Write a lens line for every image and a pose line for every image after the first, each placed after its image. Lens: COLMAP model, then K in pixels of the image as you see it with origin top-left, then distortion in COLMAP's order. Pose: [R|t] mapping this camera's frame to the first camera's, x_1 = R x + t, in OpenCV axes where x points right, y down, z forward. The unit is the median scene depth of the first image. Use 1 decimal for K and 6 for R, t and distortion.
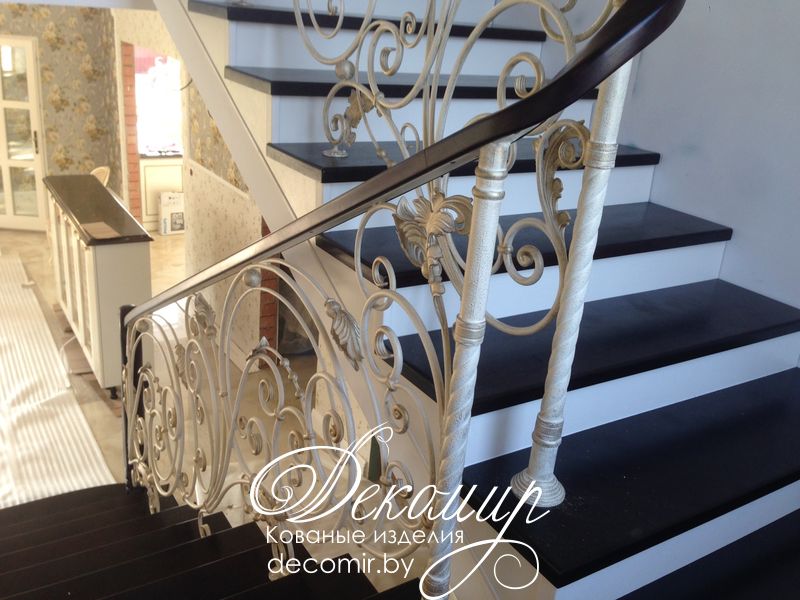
lens RADIAL K [[735.1, 0, 400.0], [0, 735.1, 300.0], [0, 0, 1]] dist [0.138185, -0.249056]
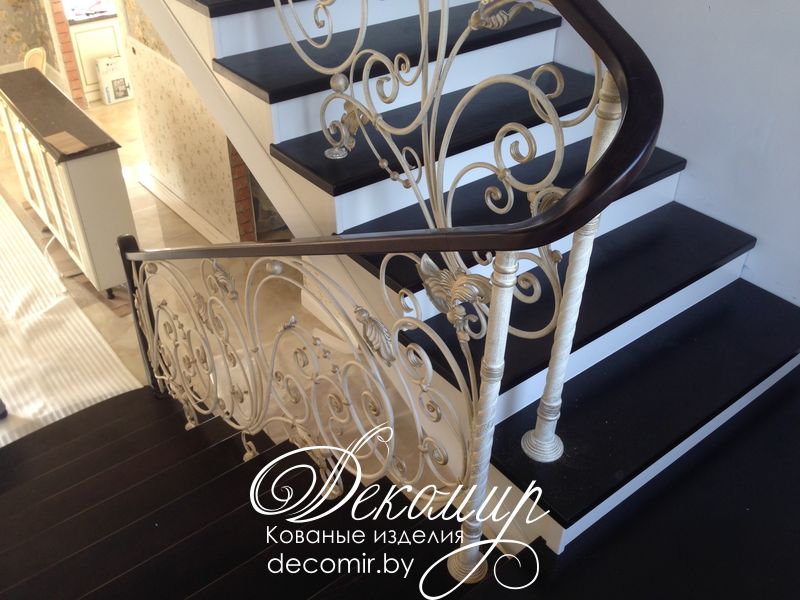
lens RADIAL K [[743.7, 0, 400.0], [0, 743.7, 300.0], [0, 0, 1]] dist [0.113396, -0.242570]
pose [[0.992019, -0.117351, 0.046127, -0.029103], [0.100533, 0.956919, 0.272394, -0.117301], [-0.076105, -0.265582, 0.961080, -0.053662]]
